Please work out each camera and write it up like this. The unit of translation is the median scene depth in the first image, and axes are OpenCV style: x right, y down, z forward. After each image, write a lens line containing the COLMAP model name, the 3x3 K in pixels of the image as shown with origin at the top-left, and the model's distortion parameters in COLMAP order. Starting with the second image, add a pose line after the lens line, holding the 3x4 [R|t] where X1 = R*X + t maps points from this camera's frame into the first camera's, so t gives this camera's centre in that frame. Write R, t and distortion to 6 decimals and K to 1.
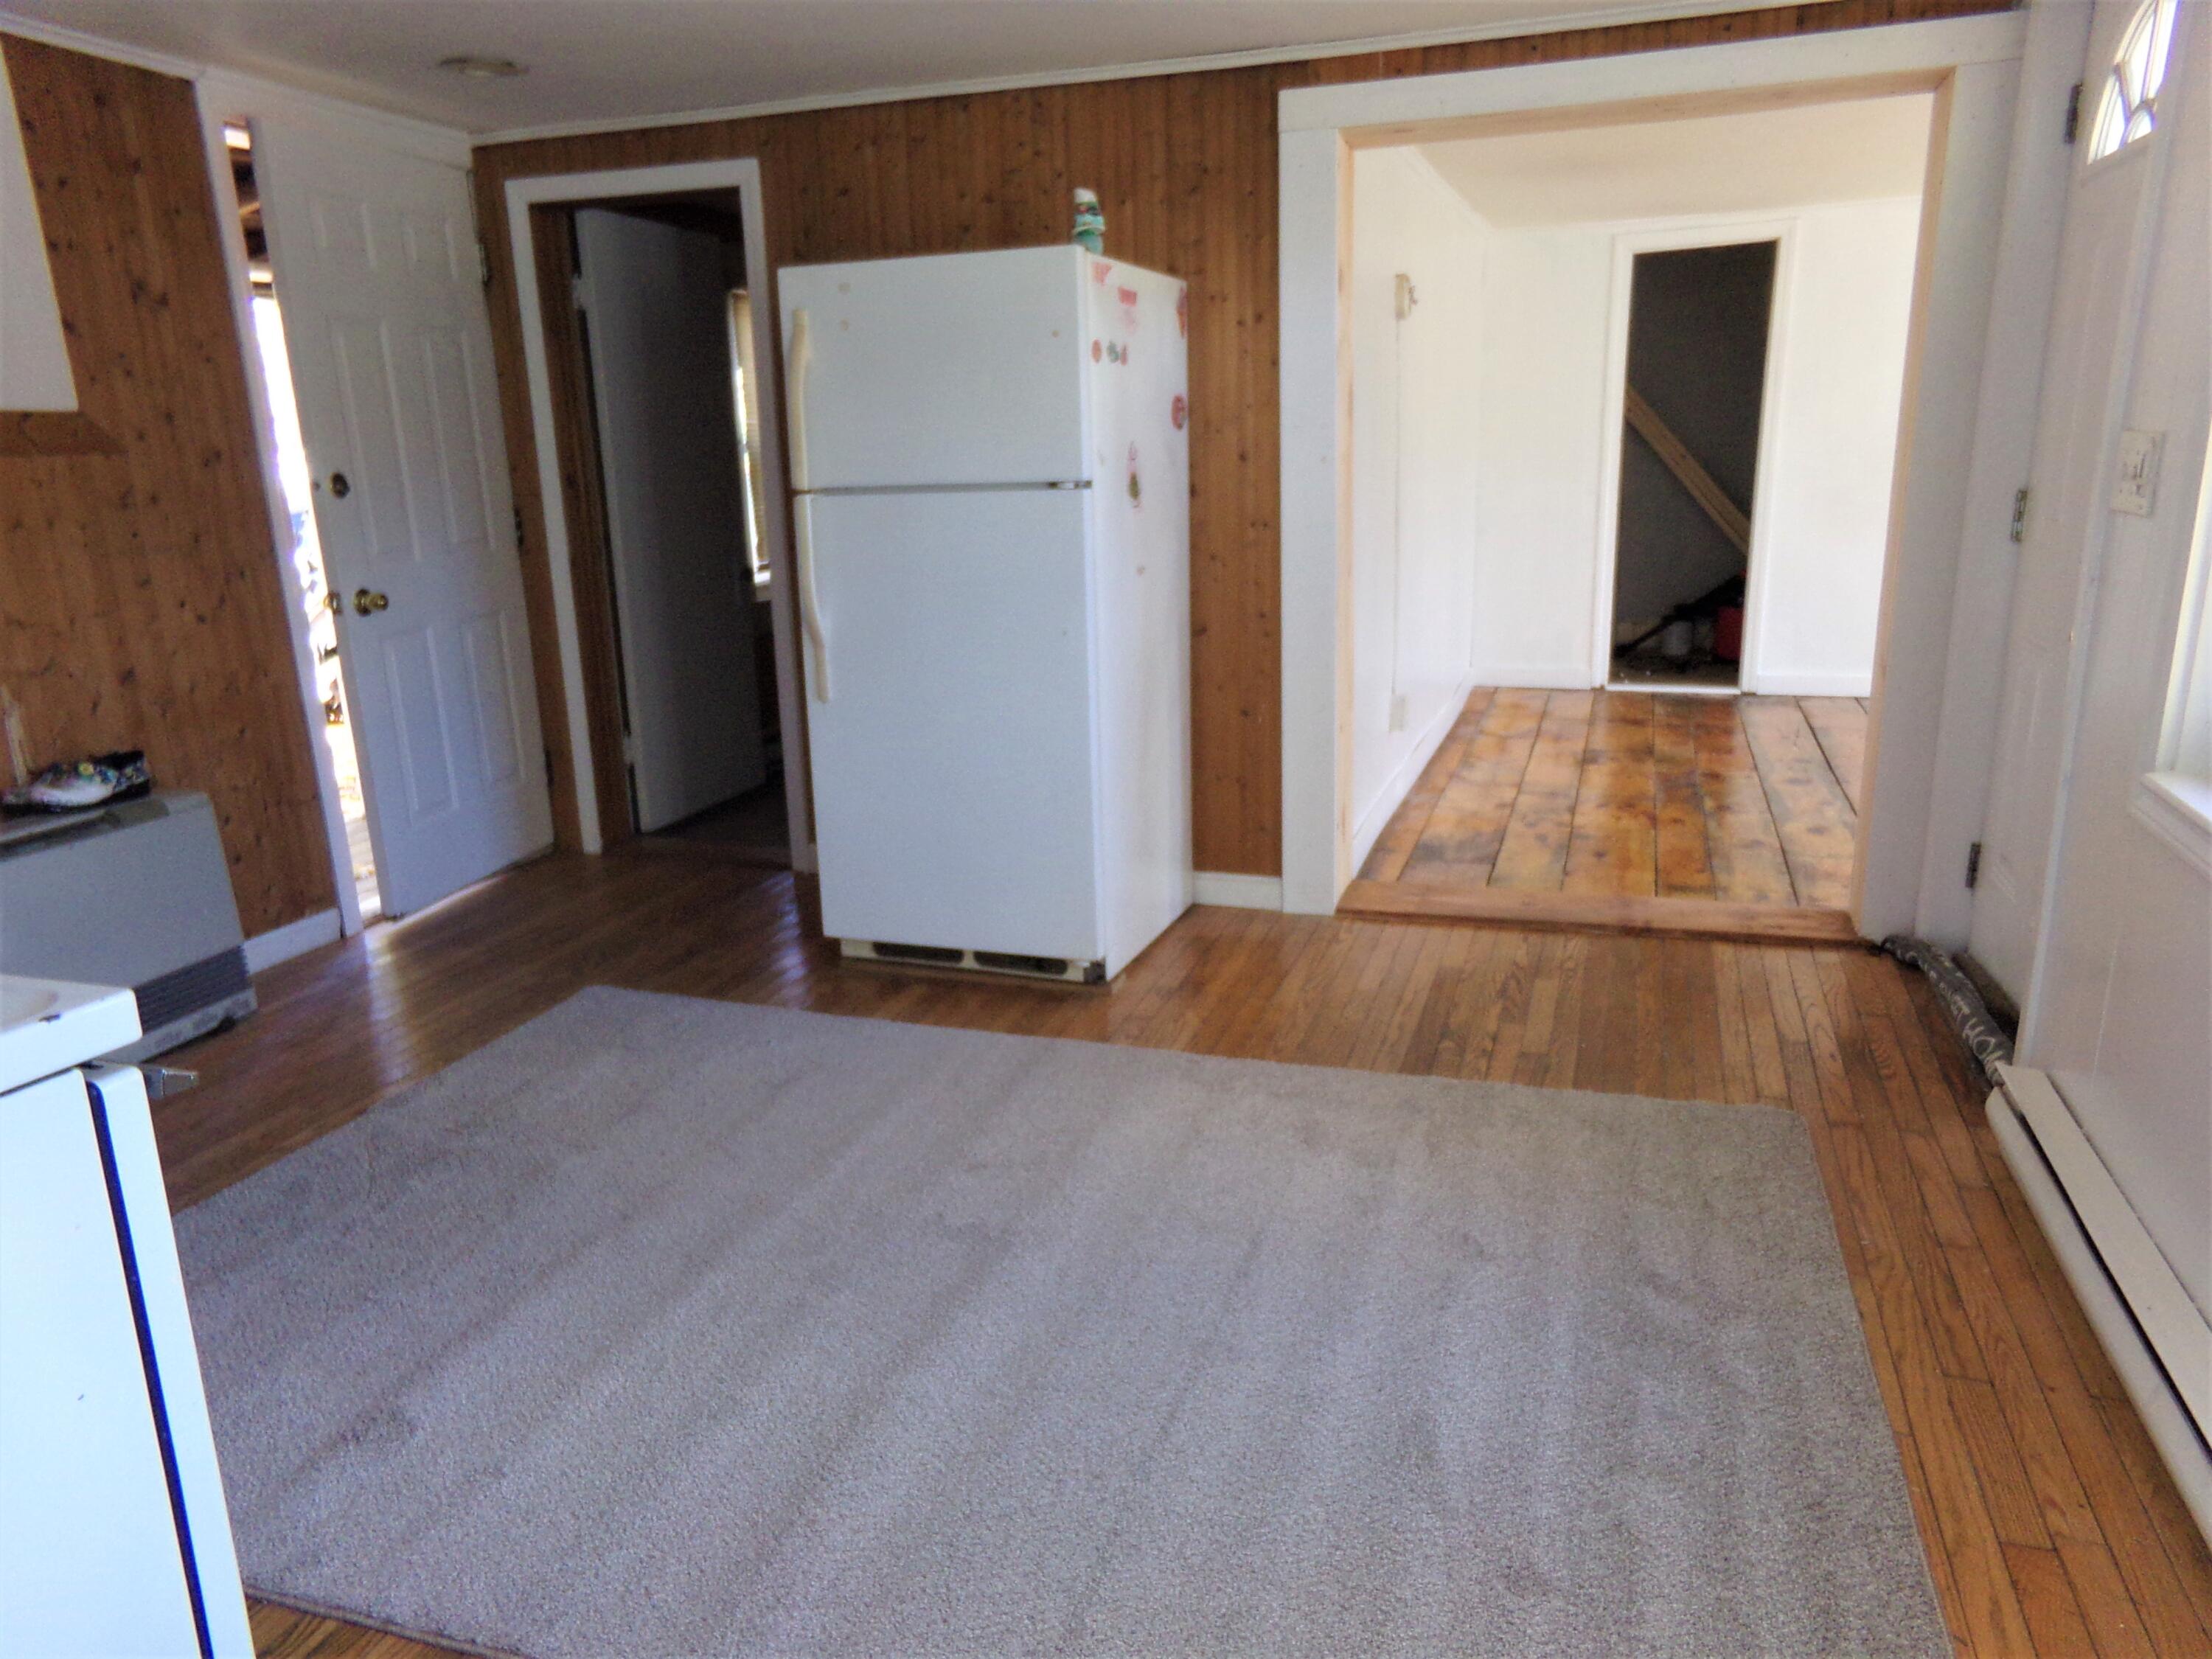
lens RADIAL K [[1521.4, 0, 1103.6], [0, 1521.4, 838.7], [0, 0, 1]] dist [-0.066314, 0.120588]
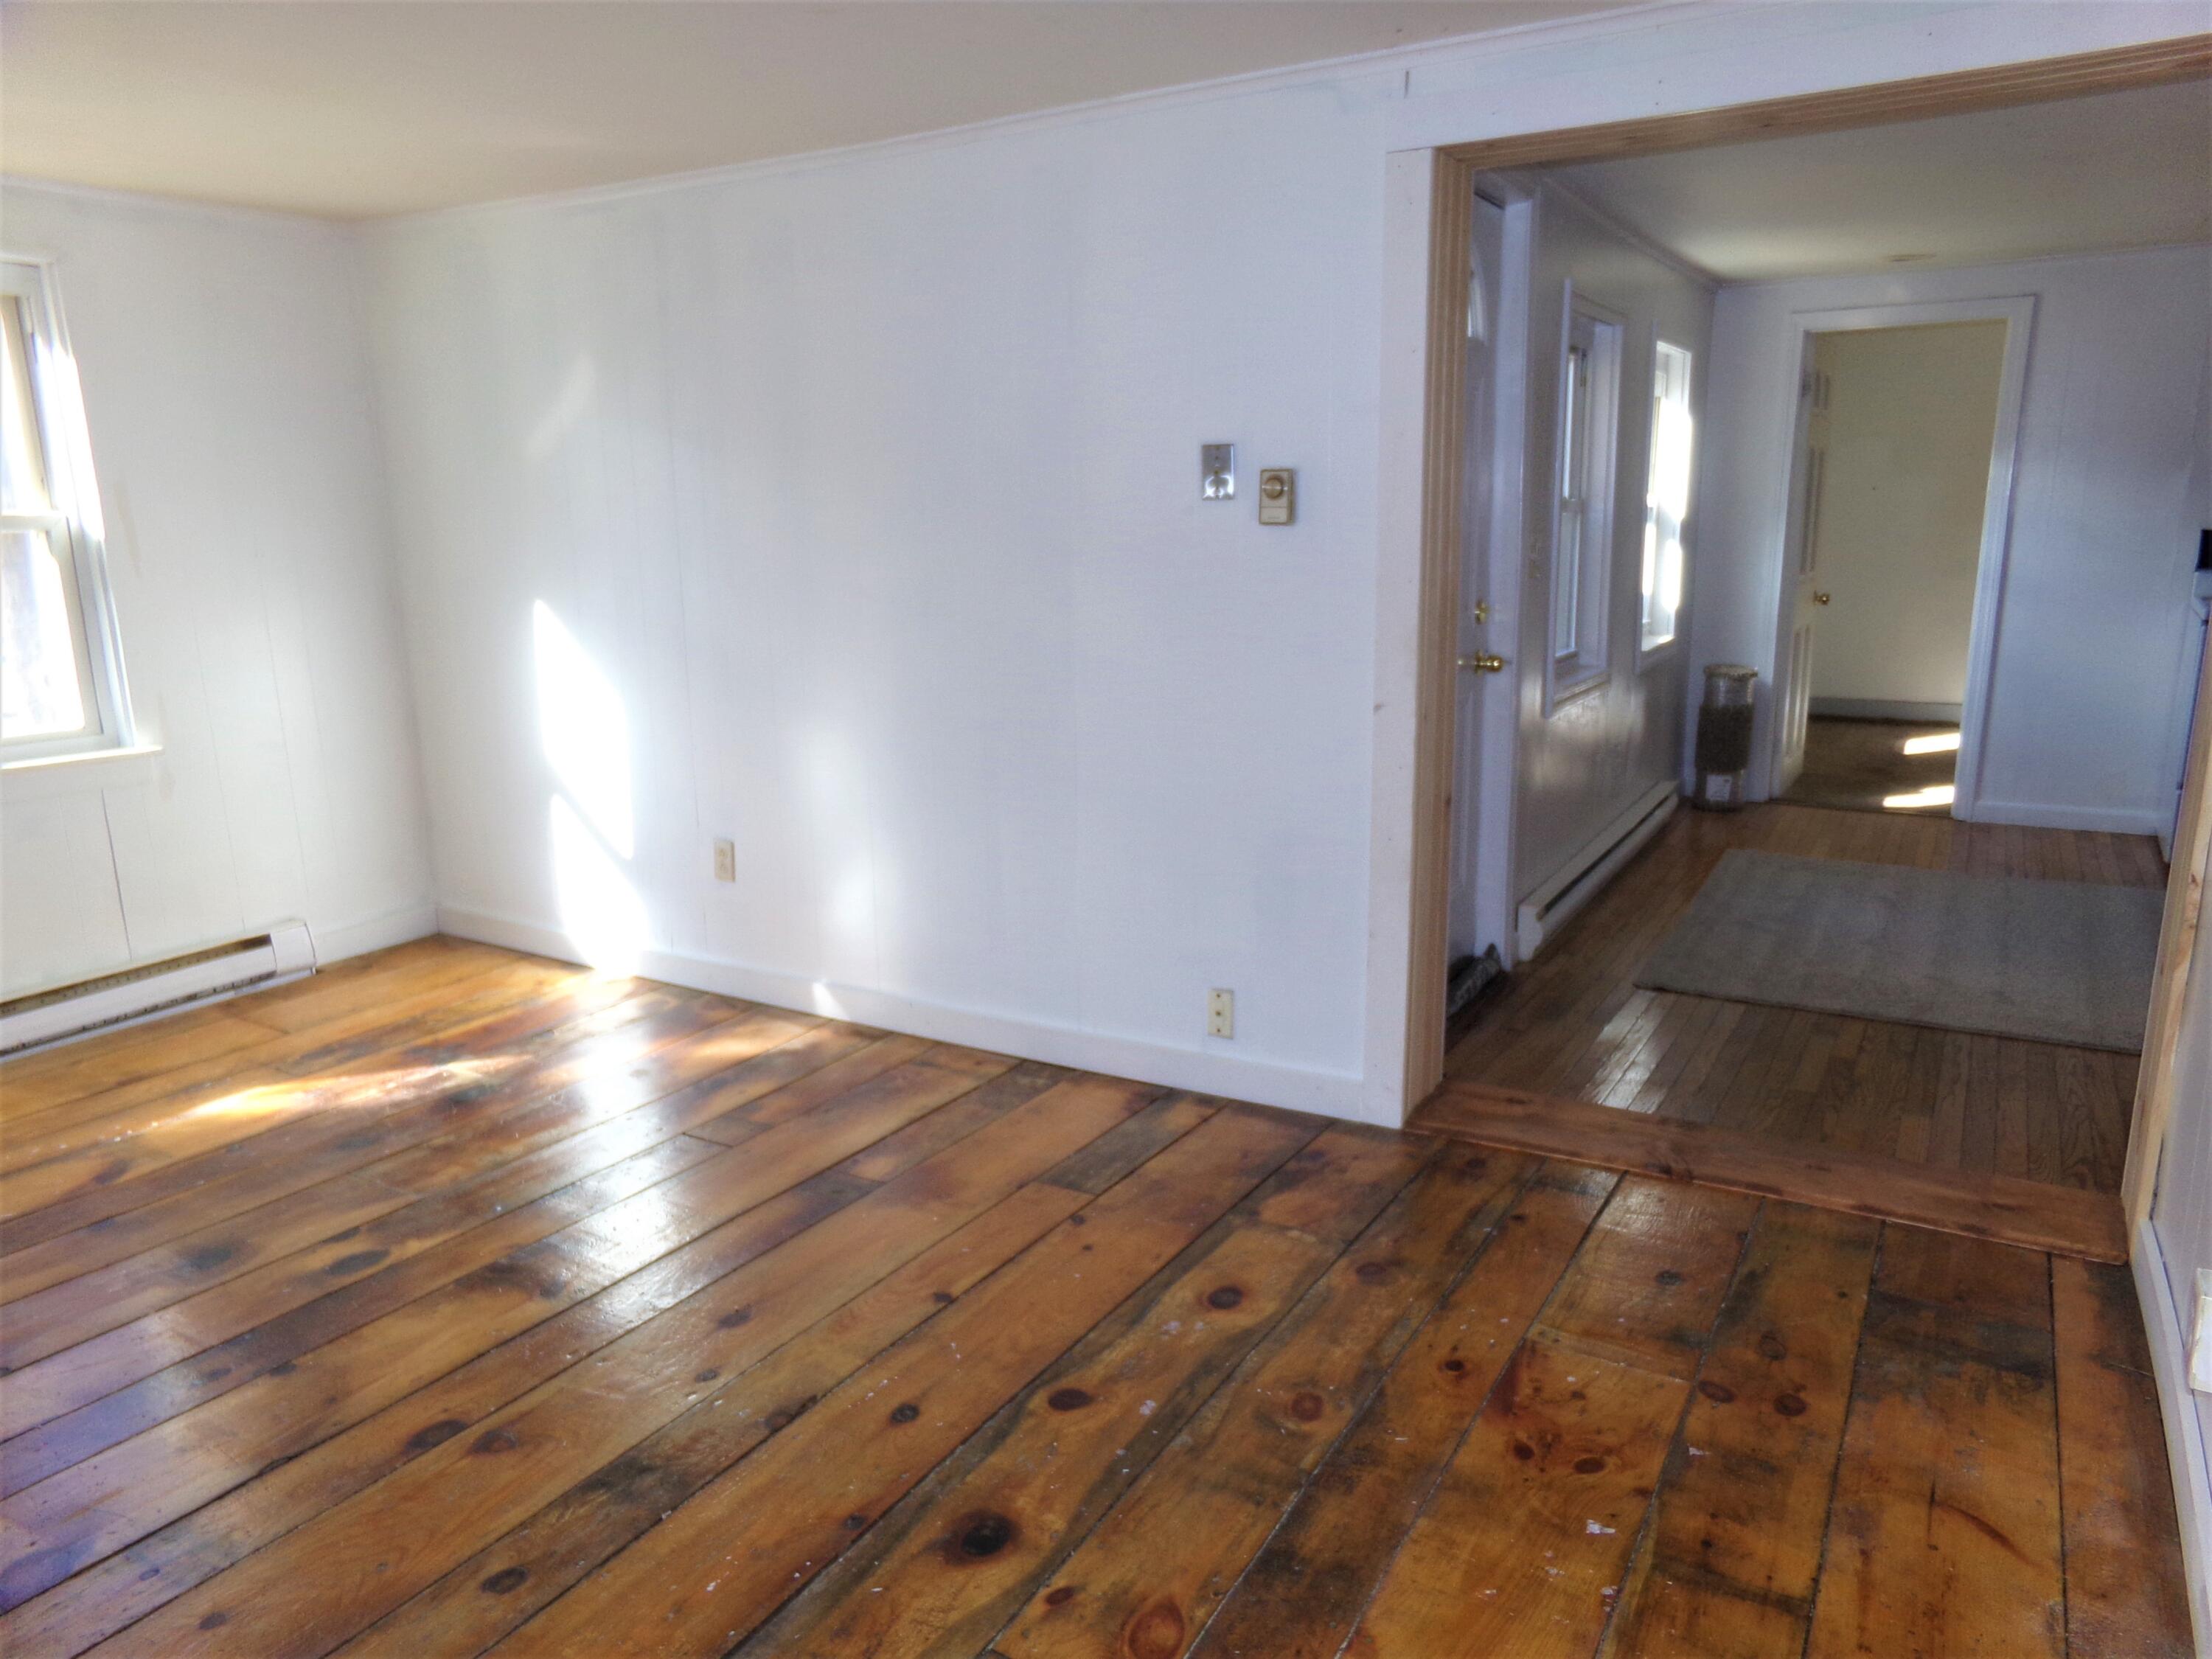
lens RADIAL K [[1521.4, 0, 1103.6], [0, 1521.4, 838.7], [0, 0, 1]] dist [-0.066314, 0.120588]
pose [[-0.978823, -0.003436, 0.204681, 0.570822], [0.089851, 0.891190, 0.444643, -0.551693], [-0.183938, 0.453618, -0.872008, 1.974689]]
